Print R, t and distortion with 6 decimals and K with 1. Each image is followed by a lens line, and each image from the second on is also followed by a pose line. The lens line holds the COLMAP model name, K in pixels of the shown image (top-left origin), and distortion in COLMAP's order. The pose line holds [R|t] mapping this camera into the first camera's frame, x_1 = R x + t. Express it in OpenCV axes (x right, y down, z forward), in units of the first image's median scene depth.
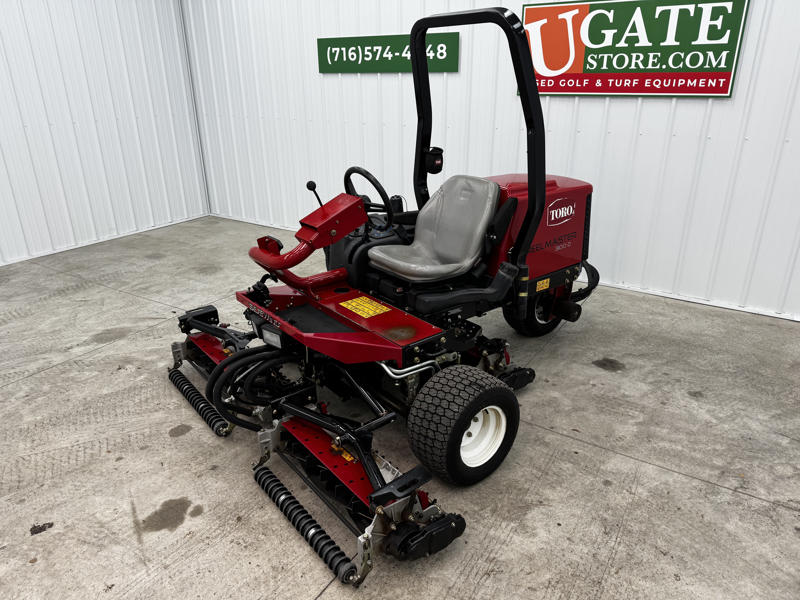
lens RADIAL K [[567.2, 0, 402.4], [0, 567.2, 299.6], [0, 0, 1]] dist [0.004140, -0.006649]
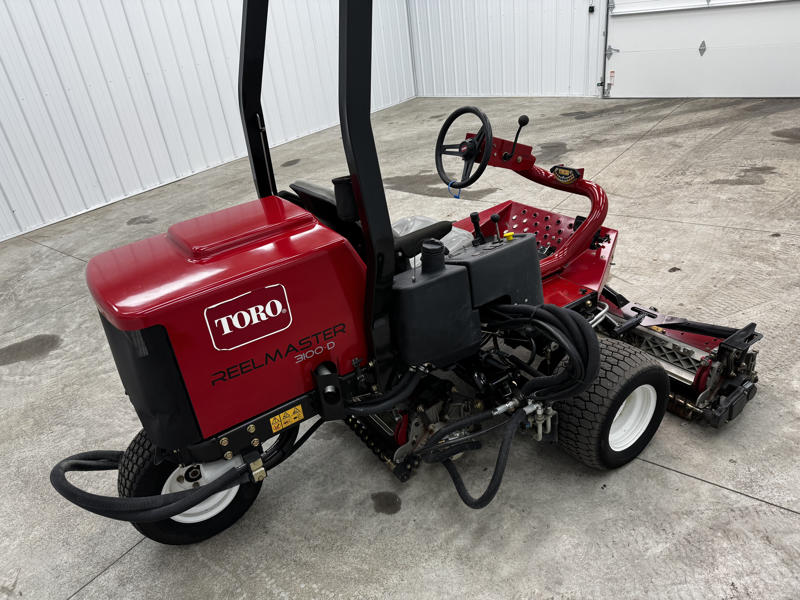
lens RADIAL K [[567.2, 0, 402.4], [0, 567.2, 299.6], [0, 0, 1]] dist [0.004140, -0.006649]
pose [[-0.990114, 0.077077, 0.117193, -0.036357], [0.139361, 0.635420, 0.759487, -0.475831], [-0.015928, 0.768310, -0.639880, 1.165513]]
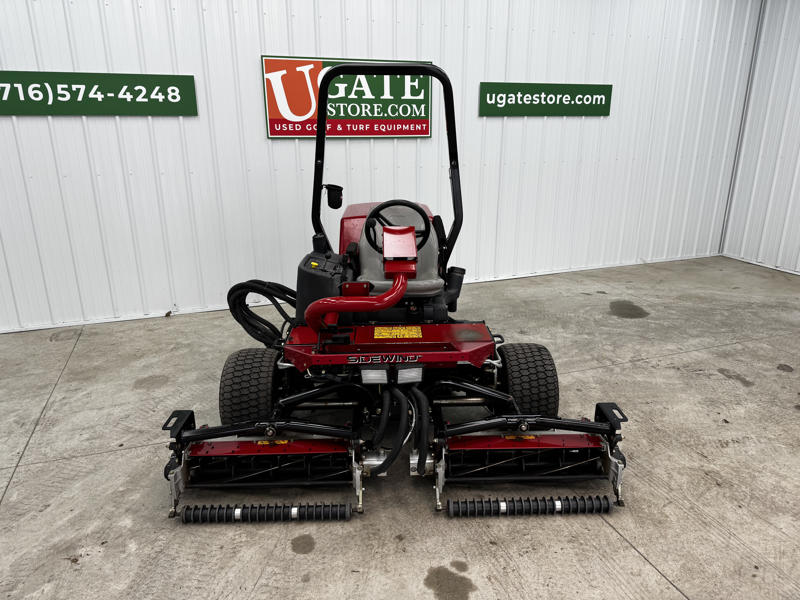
lens RADIAL K [[557.8, 0, 401.4], [0, 557.8, 301.2], [0, 0, 1]] dist [0.059531, -0.076683]
pose [[0.597208, -0.236865, 0.766314, -0.594746], [0.293665, 0.953634, 0.065905, -0.076932], [-0.746394, 0.185681, 0.639077, 0.229730]]
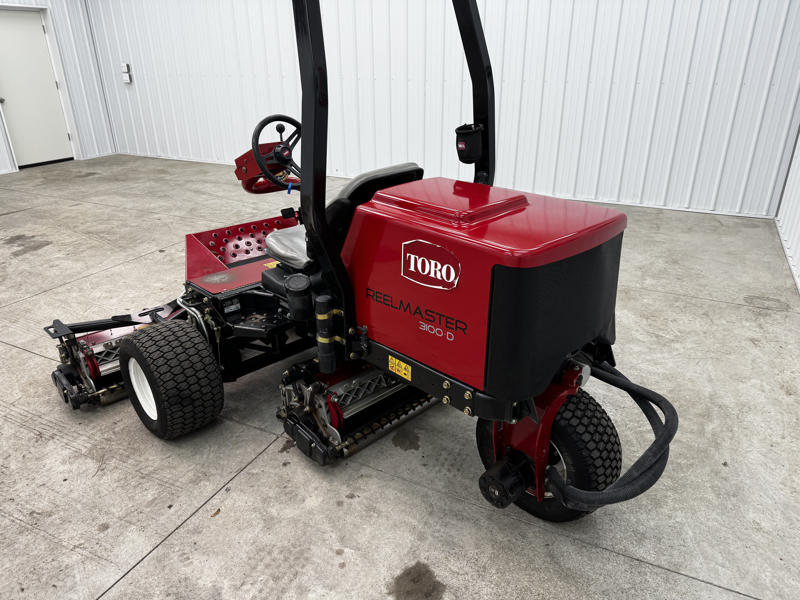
lens RADIAL K [[573.7, 0, 399.3], [0, 573.7, 288.2], [0, 0, 1]] dist [-0.000866, -0.005914]
pose [[0.102868, 0.386028, -0.916734, 0.627611], [-0.362820, 0.872688, 0.326768, -0.242563], [0.926164, 0.298995, 0.229830, 0.675862]]
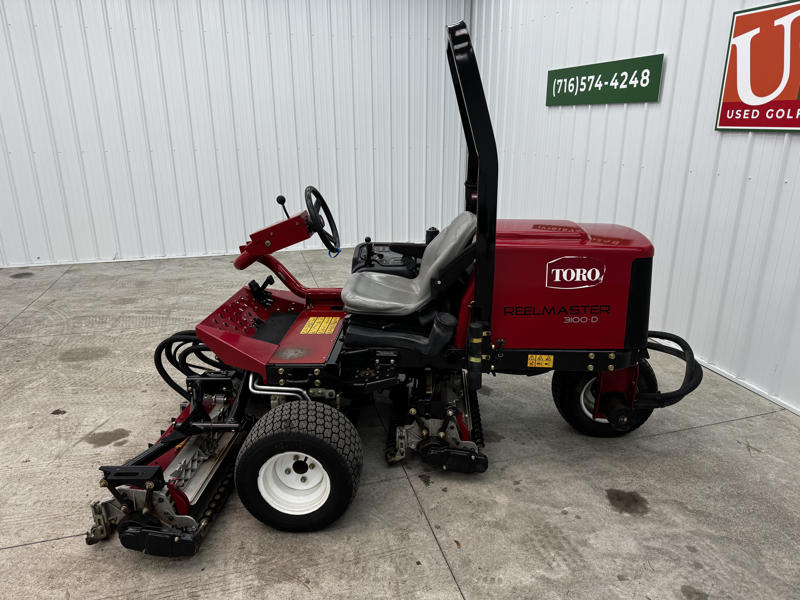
lens RADIAL K [[567.2, 0, 402.4], [0, 567.2, 299.6], [0, 0, 1]] dist [0.004140, -0.006649]
pose [[0.749712, 0.206686, -0.628660, 0.469410], [-0.247518, 0.968604, 0.023271, -0.064328], [0.613732, 0.138158, 0.777332, 0.214561]]
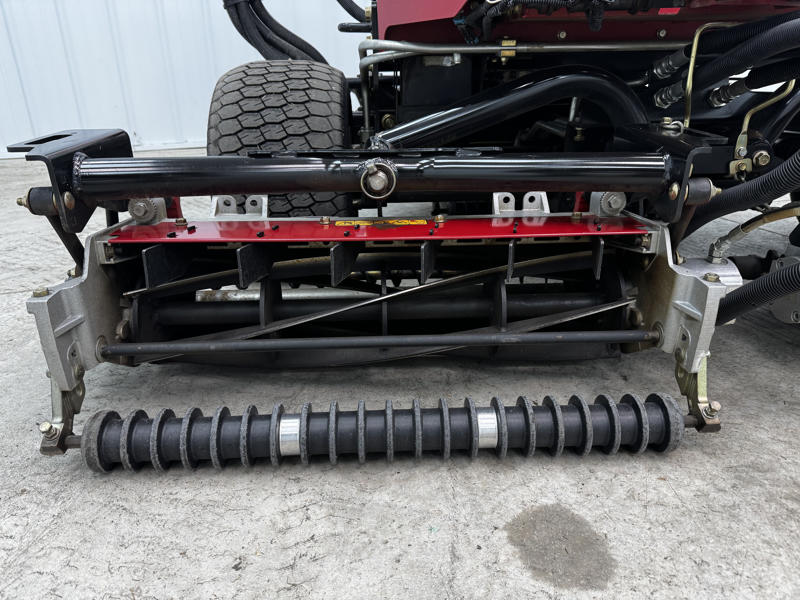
lens RADIAL K [[567.2, 0, 402.4], [0, 567.2, 299.6], [0, 0, 1]] dist [0.004140, -0.006649]
pose [[0.584123, -0.315738, 0.747736, -0.390271], [0.304189, 0.939252, 0.158978, 0.069875], [-0.752509, 0.134590, 0.644683, 0.637834]]
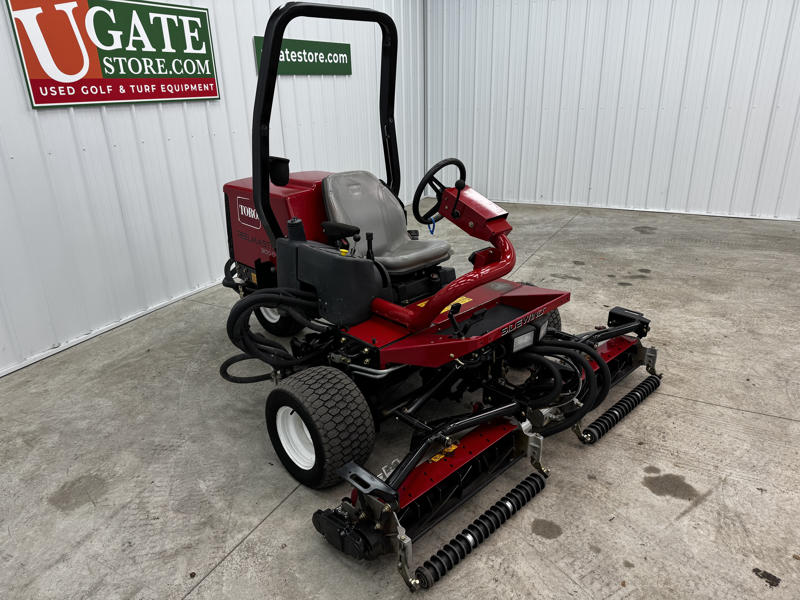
lens RADIAL K [[567.2, 0, 402.4], [0, 567.2, 299.6], [0, 0, 1]] dist [0.004140, -0.006649]
pose [[-0.104331, -0.345291, 0.932679, -0.686207], [0.388867, 0.848976, 0.357802, -0.261351], [-0.915367, 0.400018, 0.045698, 0.722497]]
